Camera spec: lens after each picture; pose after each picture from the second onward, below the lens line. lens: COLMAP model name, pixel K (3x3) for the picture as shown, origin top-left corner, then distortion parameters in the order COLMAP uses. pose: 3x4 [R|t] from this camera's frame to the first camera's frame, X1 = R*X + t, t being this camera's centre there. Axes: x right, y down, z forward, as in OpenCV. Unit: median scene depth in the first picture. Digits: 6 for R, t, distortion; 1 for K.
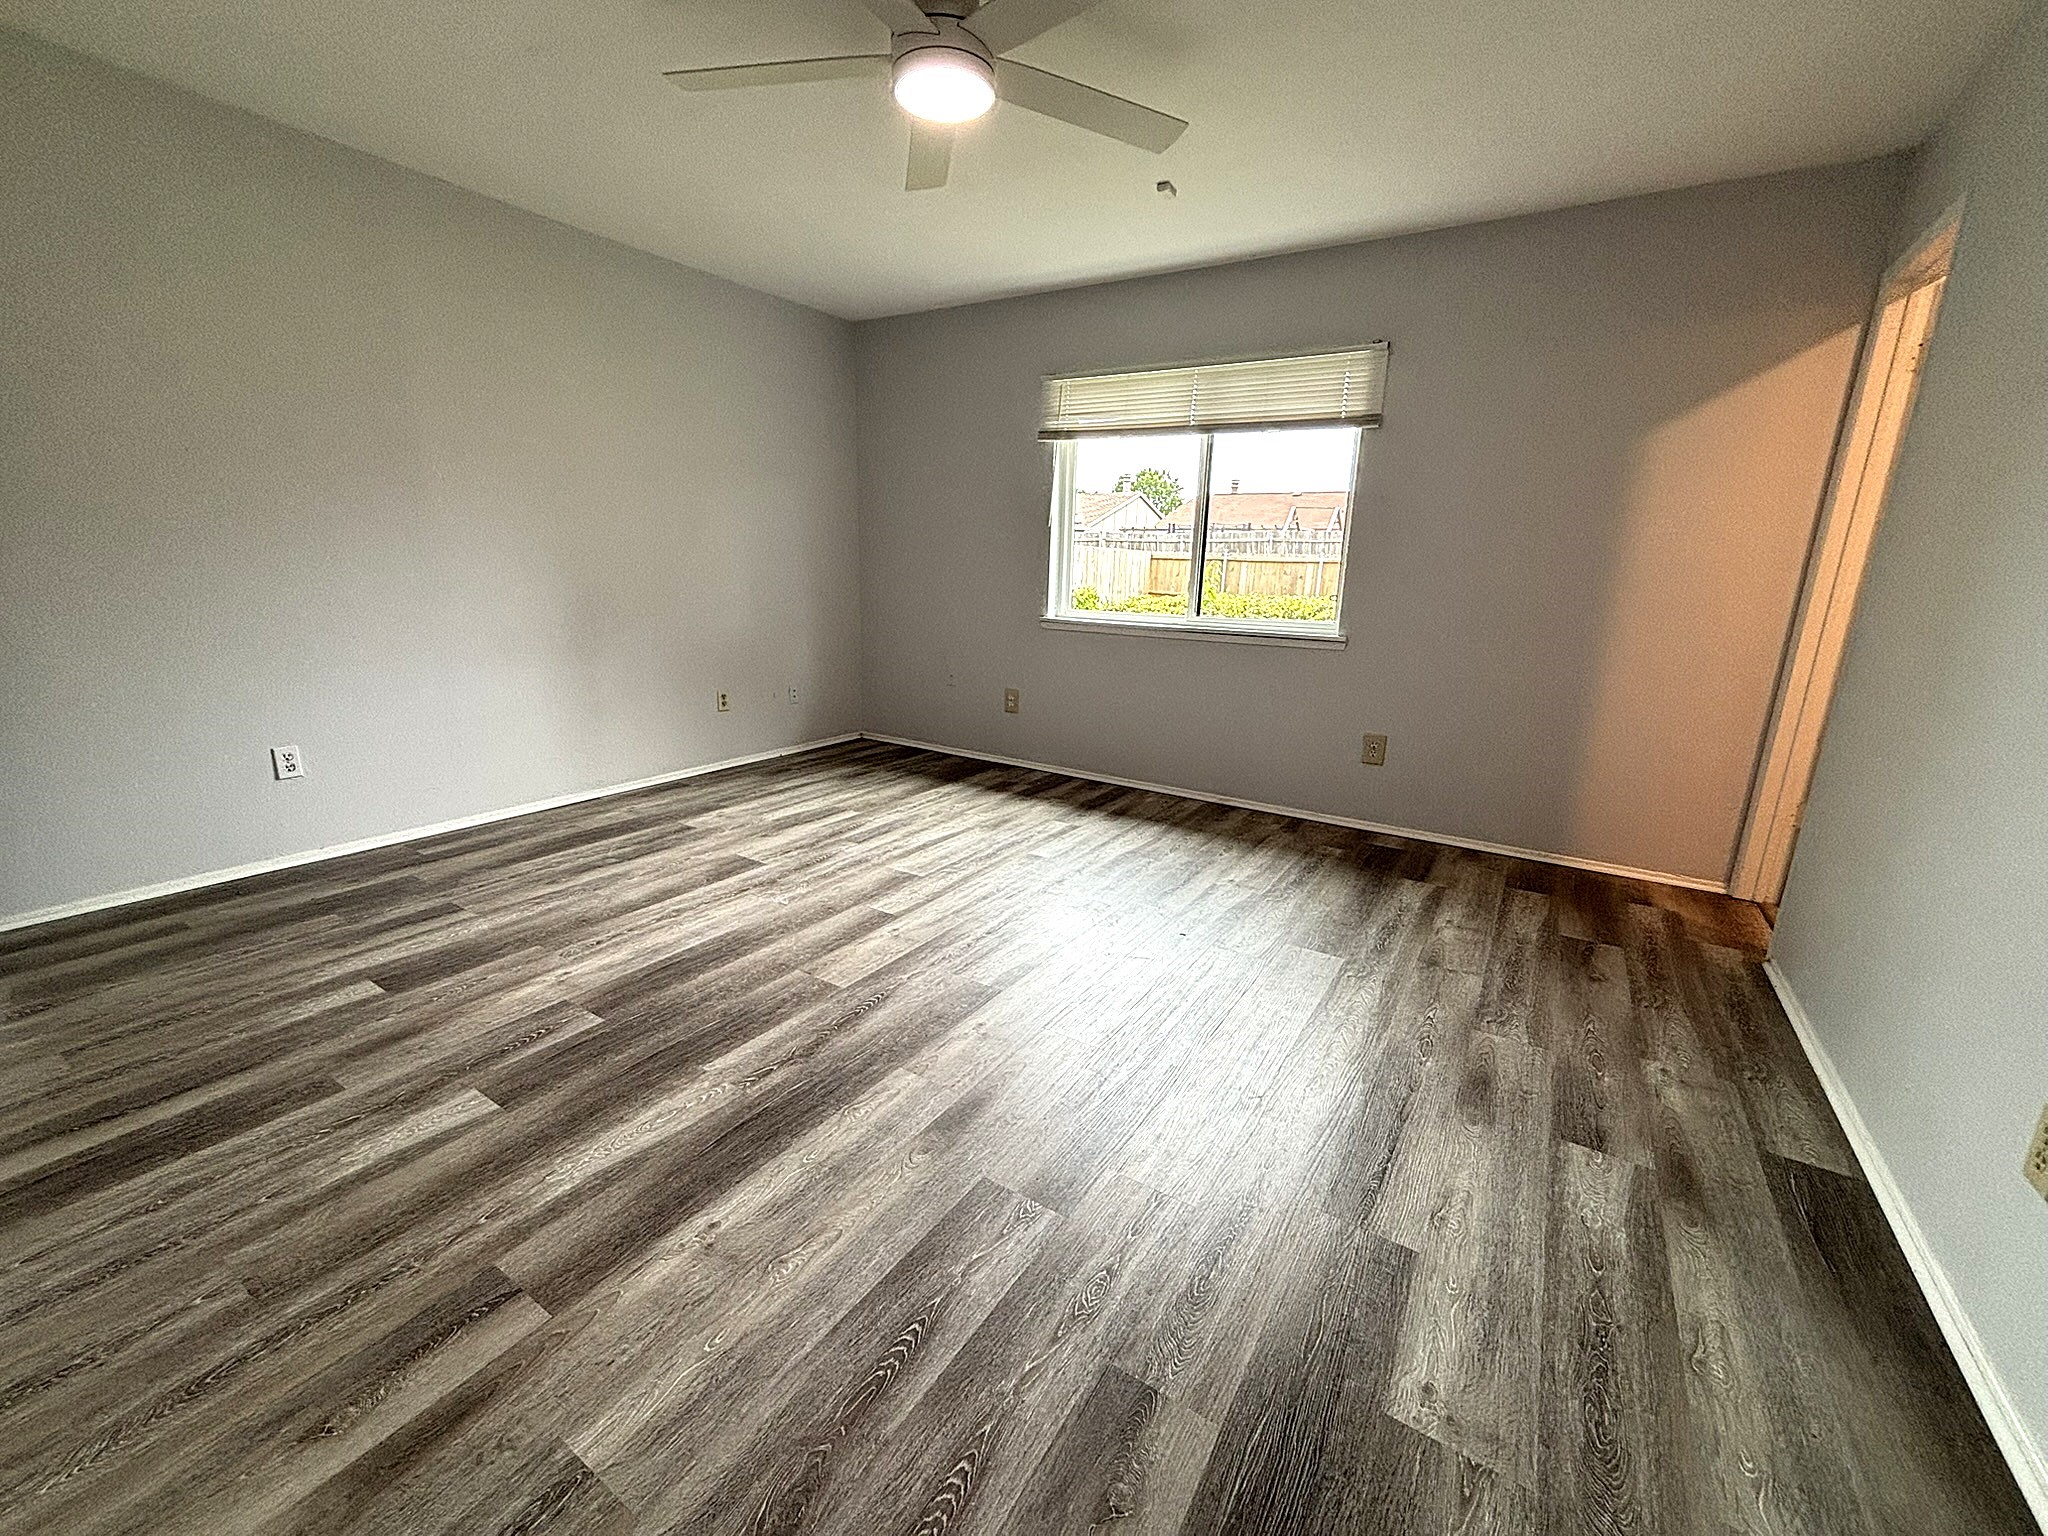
lens RADIAL K [[832.9, 0, 1024.4], [0, 832.9, 766.6], [0, 0, 1]] dist [0.004221, -0.001551]
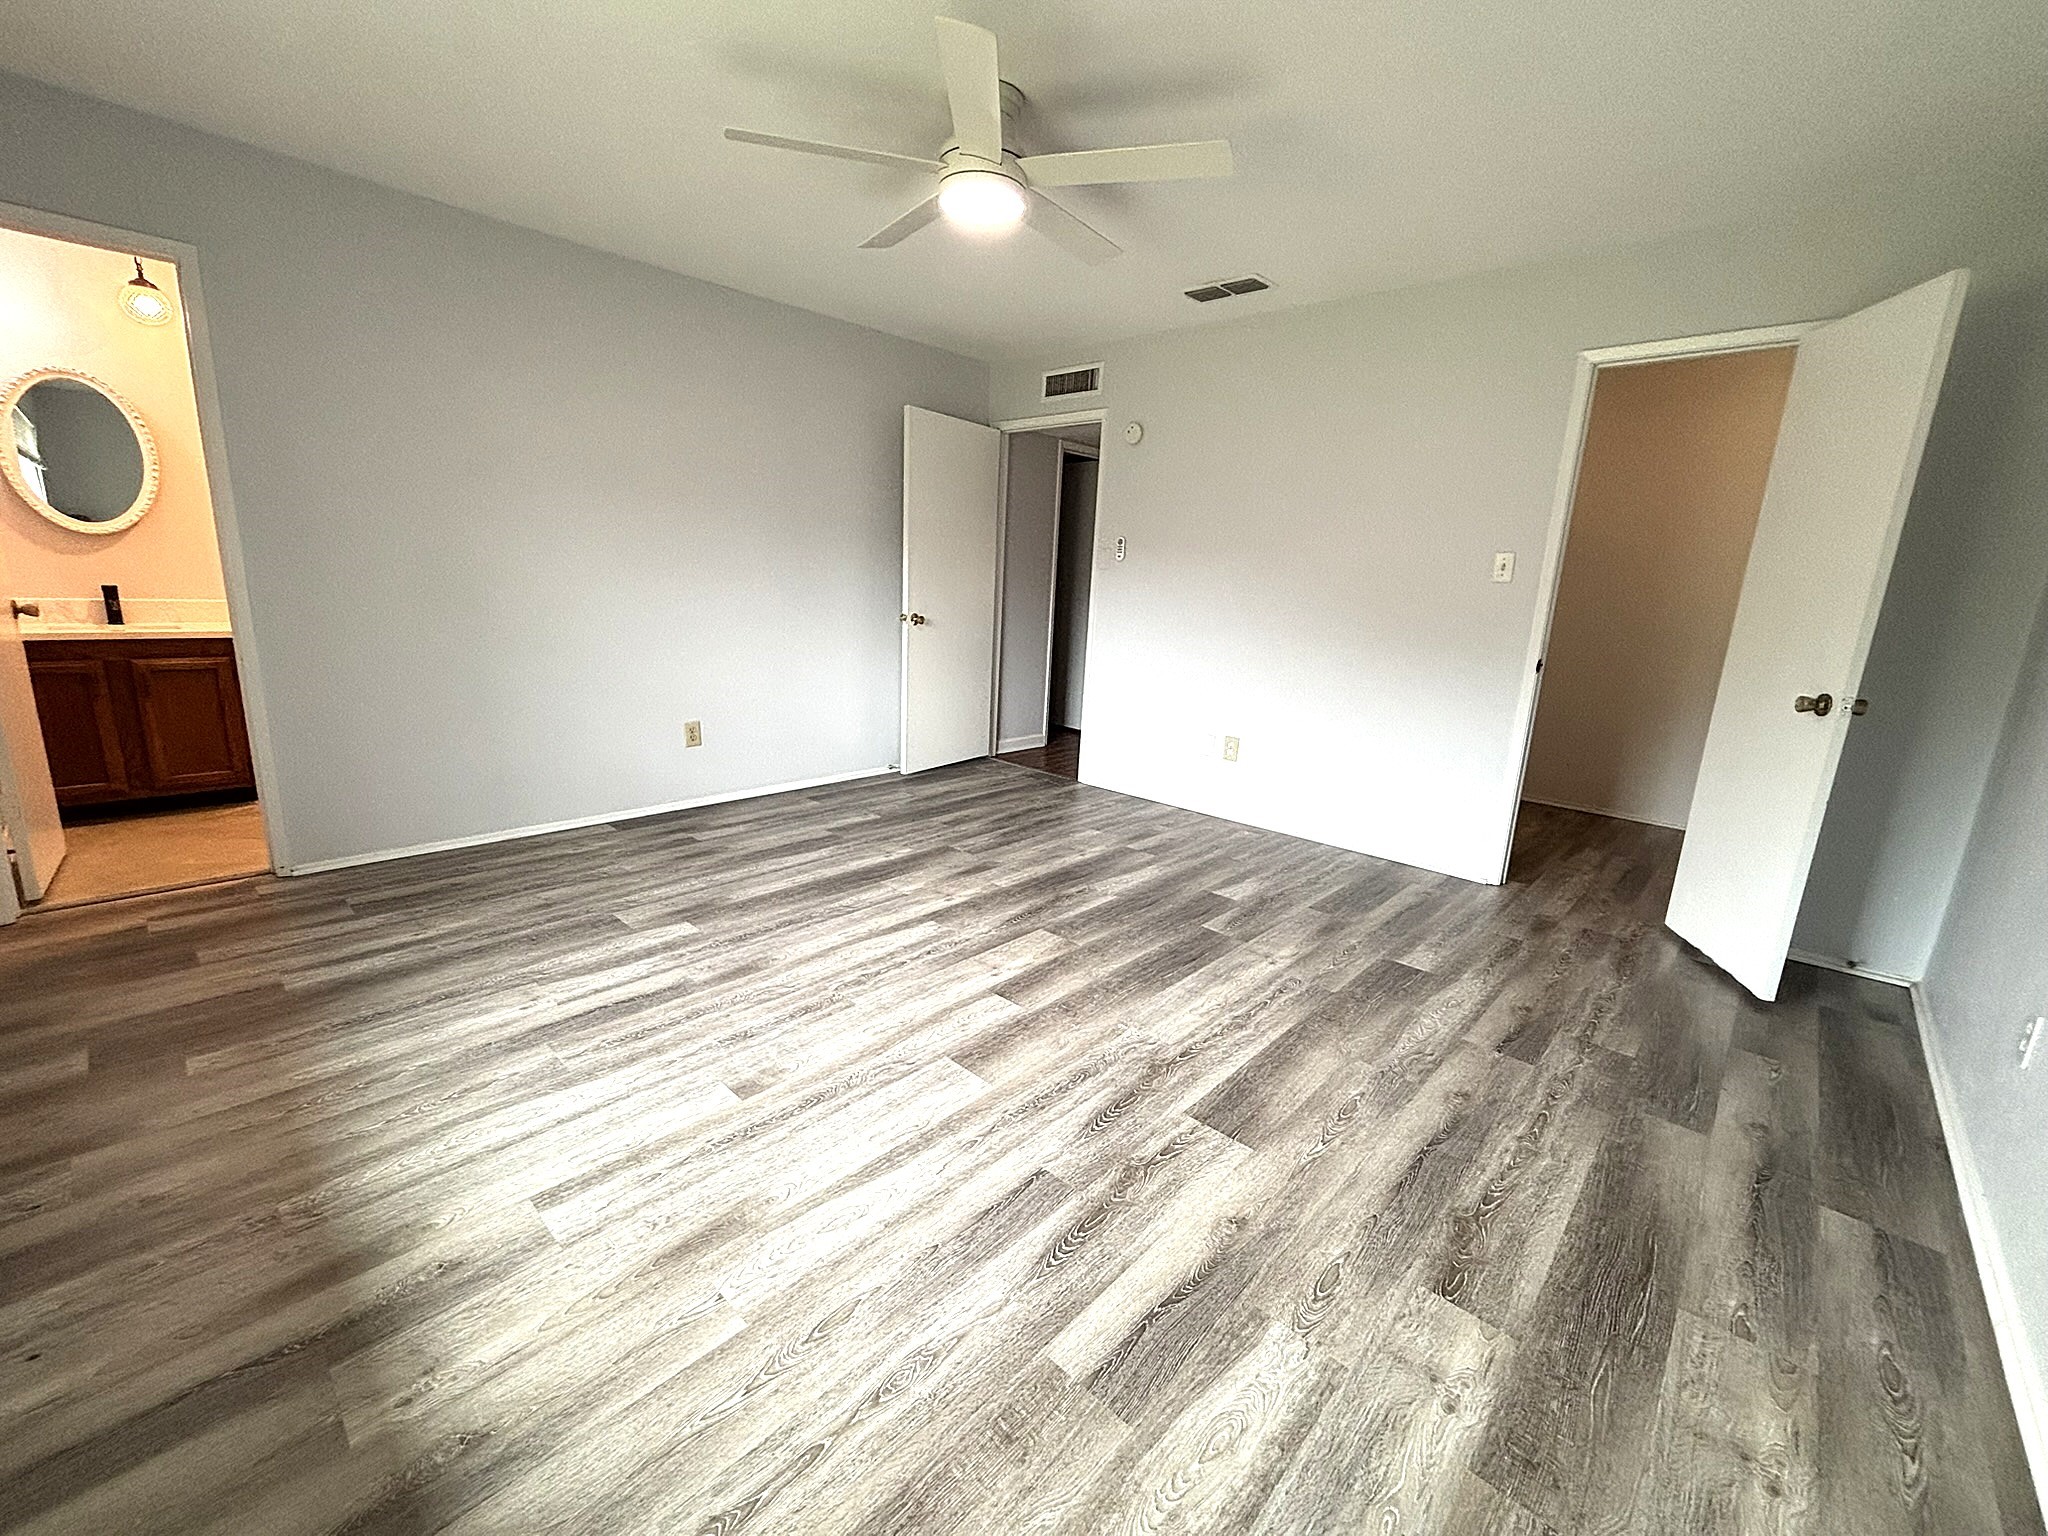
lens RADIAL K [[832.9, 0, 1022.9], [0, 832.9, 767.1], [0, 0, 1]] dist [0.004221, -0.001551]
pose [[-0.981083, -0.109150, 0.159882, -0.316269], [-0.026429, 0.893678, 0.447931, -0.457884], [-0.191774, 0.435232, -0.879657, 1.743924]]
